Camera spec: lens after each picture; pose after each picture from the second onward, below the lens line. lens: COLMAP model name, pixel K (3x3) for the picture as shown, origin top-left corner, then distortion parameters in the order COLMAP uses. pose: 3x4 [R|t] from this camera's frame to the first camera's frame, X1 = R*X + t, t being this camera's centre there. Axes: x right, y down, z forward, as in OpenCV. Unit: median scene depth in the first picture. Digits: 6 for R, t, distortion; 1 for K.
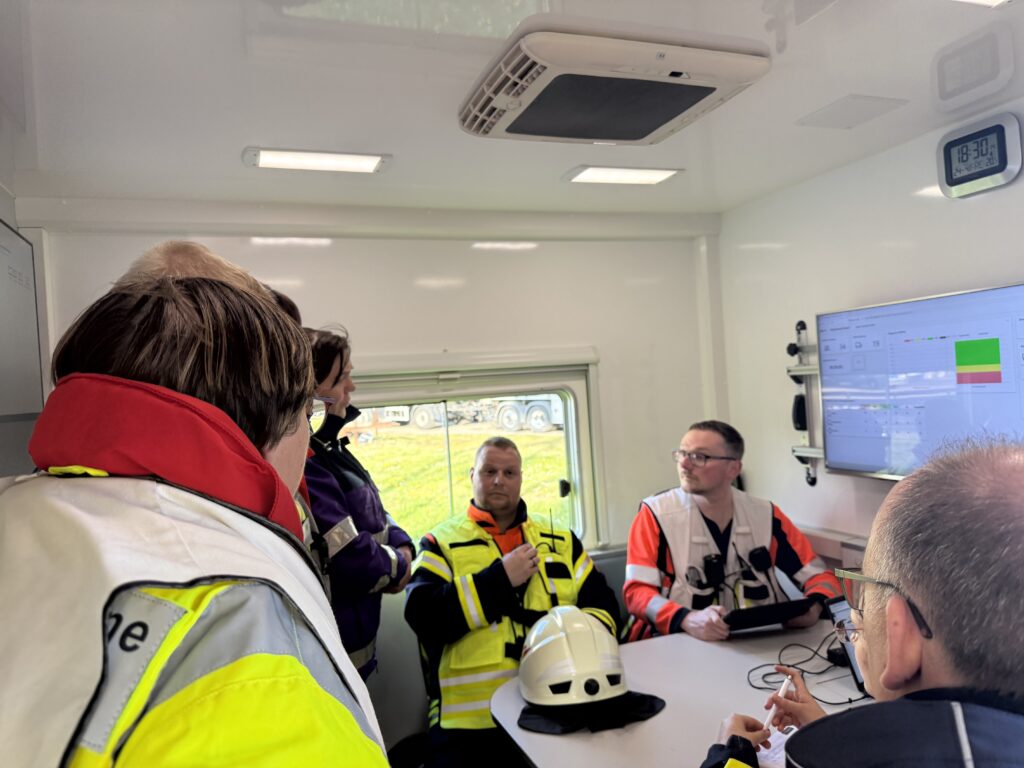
lens RADIAL K [[724.5, 0, 512.0], [0, 724.5, 384.0], [0, 0, 1]] dist [-0.027915, -0.003071]
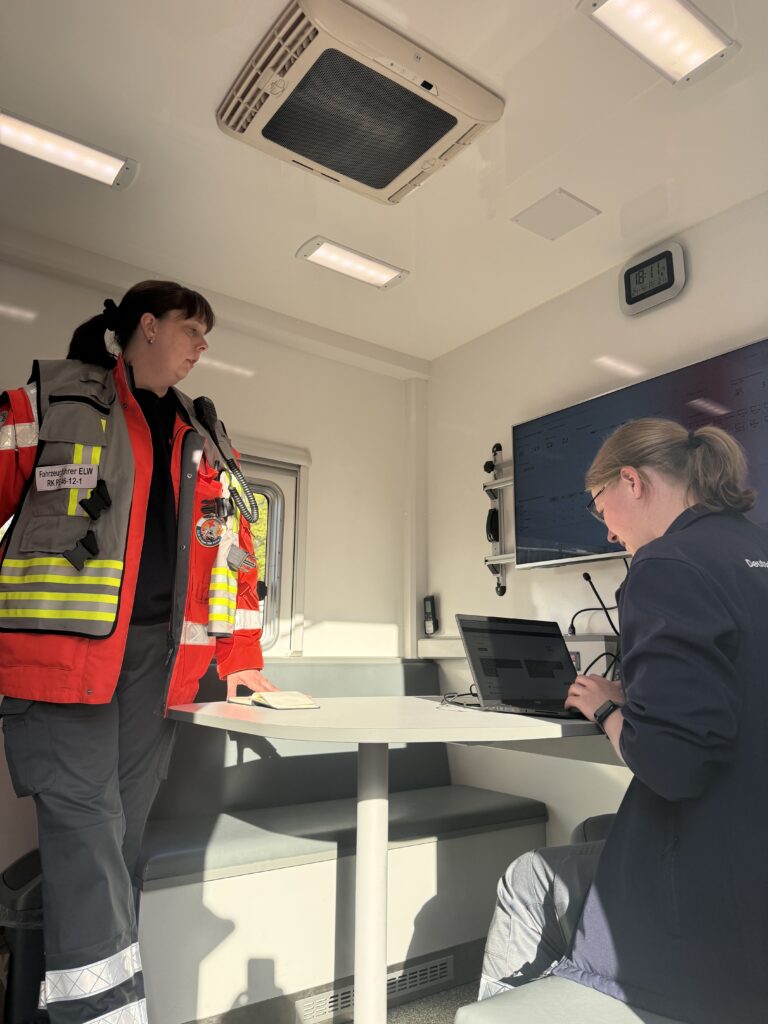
lens RADIAL K [[724.5, 0, 384.0], [0, 724.5, 512.0], [0, 0, 1]] dist [-0.027915, -0.003071]
pose [[0.960242, 0.126840, 0.248692, -0.021739], [-0.073376, 0.974175, -0.213540, 0.311905], [-0.269355, 0.186802, 0.944750, 0.051904]]
